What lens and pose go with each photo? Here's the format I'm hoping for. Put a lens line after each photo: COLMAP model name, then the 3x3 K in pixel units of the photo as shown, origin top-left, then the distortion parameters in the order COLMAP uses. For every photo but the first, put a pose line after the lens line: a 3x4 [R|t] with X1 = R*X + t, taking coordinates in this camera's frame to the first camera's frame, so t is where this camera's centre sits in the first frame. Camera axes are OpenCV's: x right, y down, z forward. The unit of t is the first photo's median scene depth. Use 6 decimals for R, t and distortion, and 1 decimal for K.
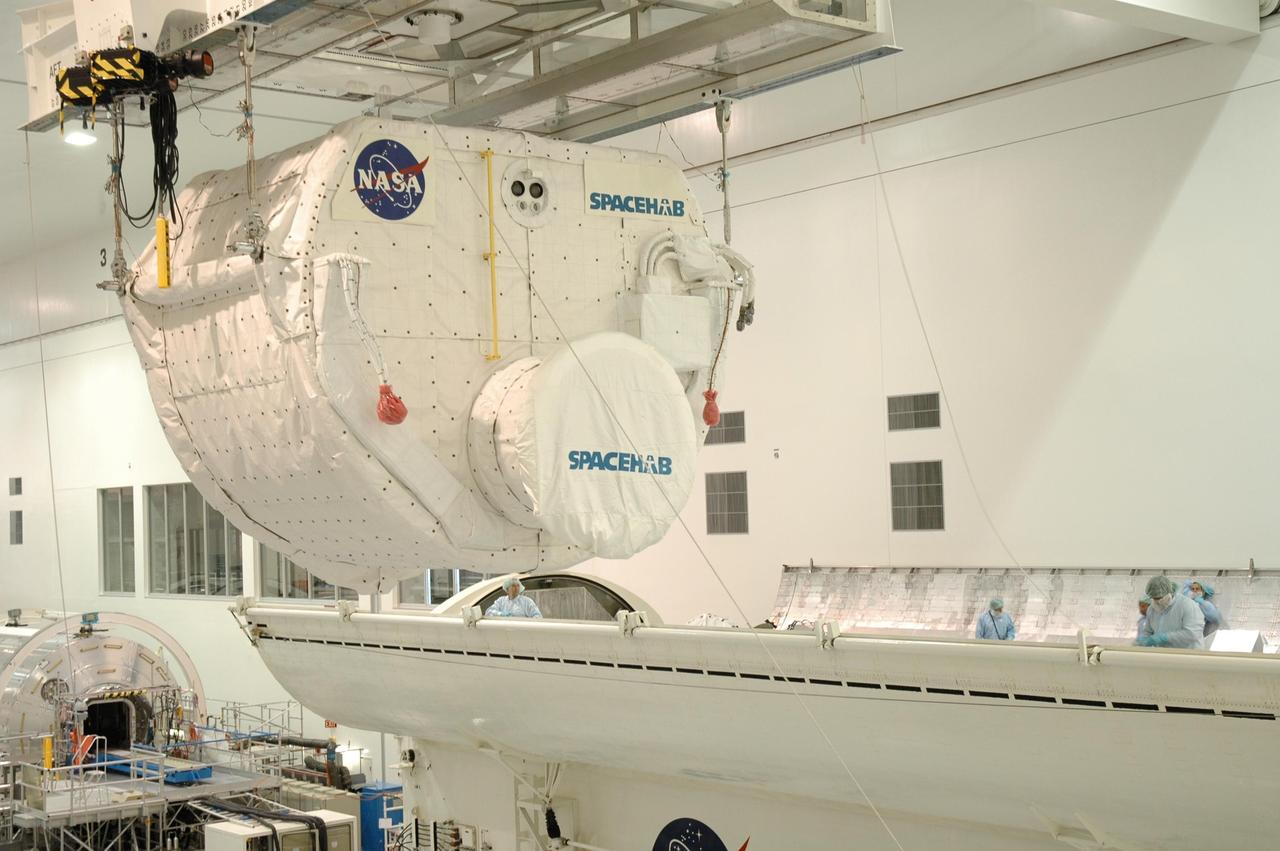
lens RADIAL K [[1839.8, 0, 640.0], [0, 1839.8, 425.5], [0, 0, 1]] dist [-0.031306, 0.626610]
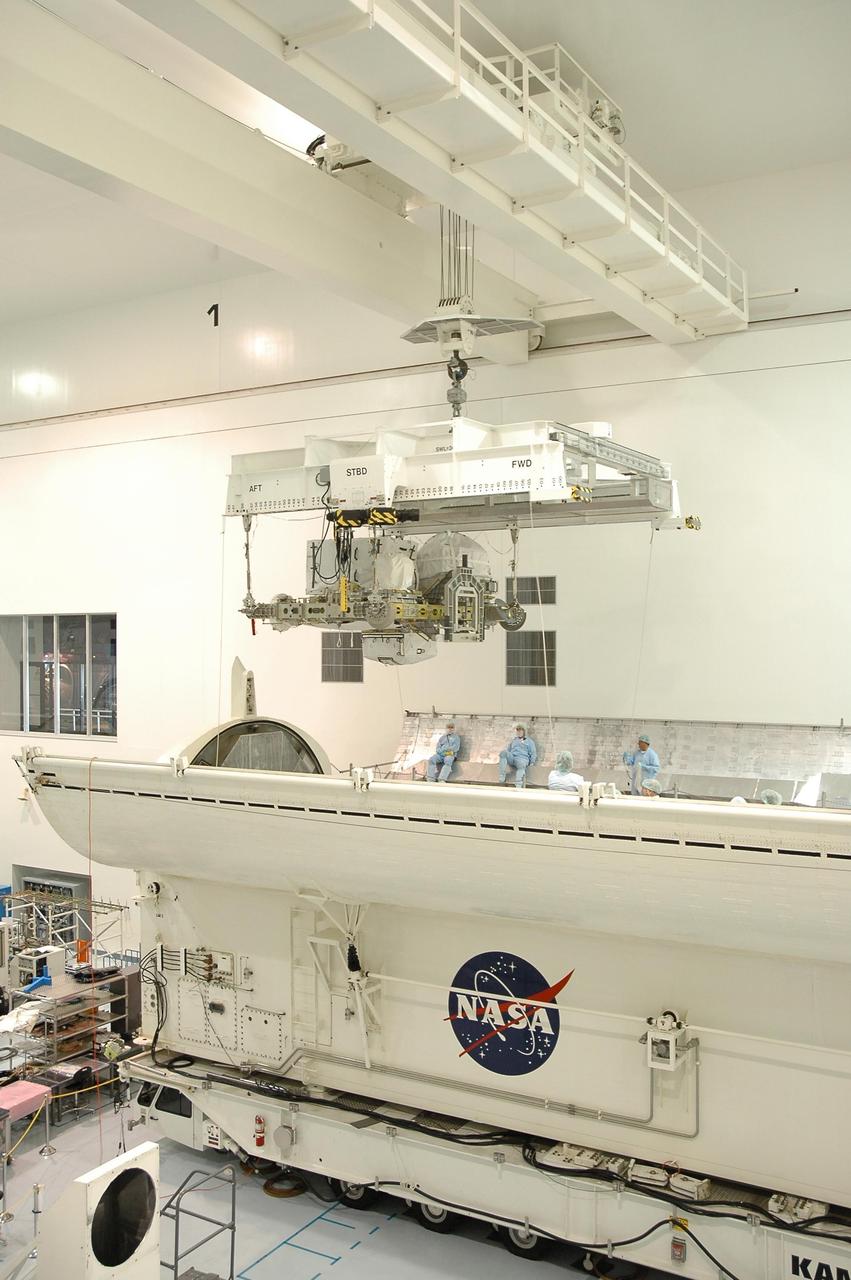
lens RADIAL K [[1226.5, 0, 425.5], [0, 1226.5, 640.0], [0, 0, 1]] dist [-0.150627, 0.310621]
pose [[0.934404, 0.030592, 0.354899, -0.235374], [-0.044726, 0.998497, 0.031690, 0.003212], [-0.353396, -0.045485, 0.934367, 0.281664]]
